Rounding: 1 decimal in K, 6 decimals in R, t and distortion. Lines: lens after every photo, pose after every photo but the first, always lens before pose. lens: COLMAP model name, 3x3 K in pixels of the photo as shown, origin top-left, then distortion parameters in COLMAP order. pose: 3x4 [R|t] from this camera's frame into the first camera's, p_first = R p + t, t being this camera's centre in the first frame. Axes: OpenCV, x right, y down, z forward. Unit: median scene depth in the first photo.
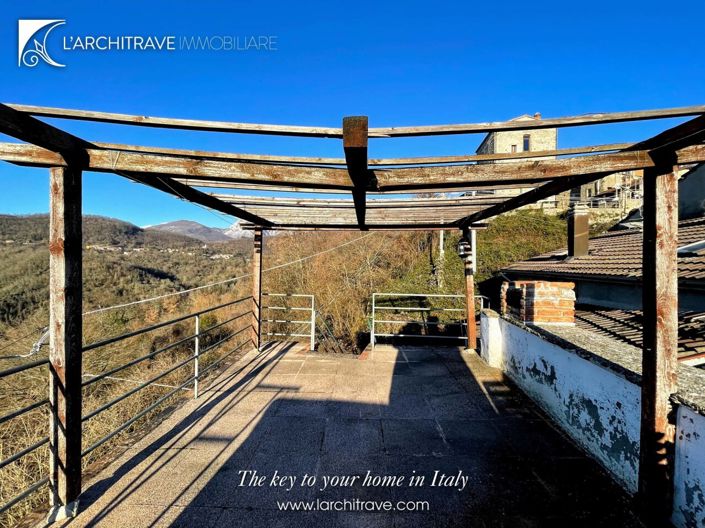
lens RADIAL K [[282.5, 0, 352.5], [0, 282.5, 263.5], [0, 0, 1]] dist [-0.007243, 0.000310]
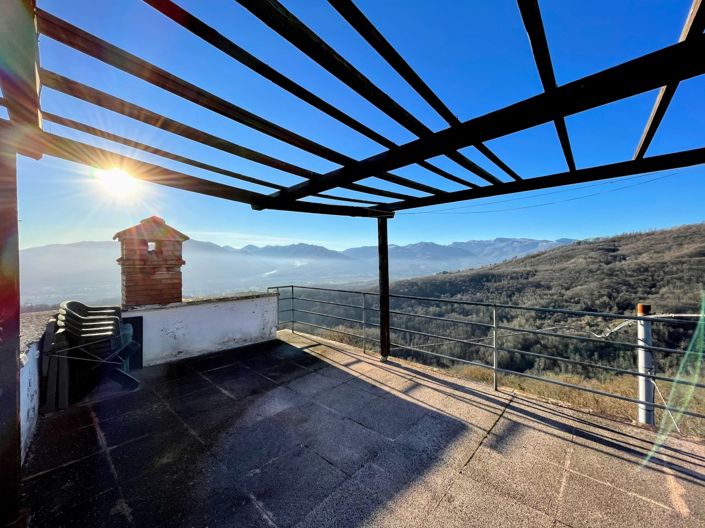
lens RADIAL K [[282.5, 0, 352.0], [0, 282.5, 263.6], [0, 0, 1]] dist [-0.007243, 0.000310]
pose [[-0.649674, -0.002858, -0.760207, 0.554769], [-0.003182, 0.999994, -0.001040, 0.030478], [0.760206, 0.001744, -0.649680, 1.298286]]
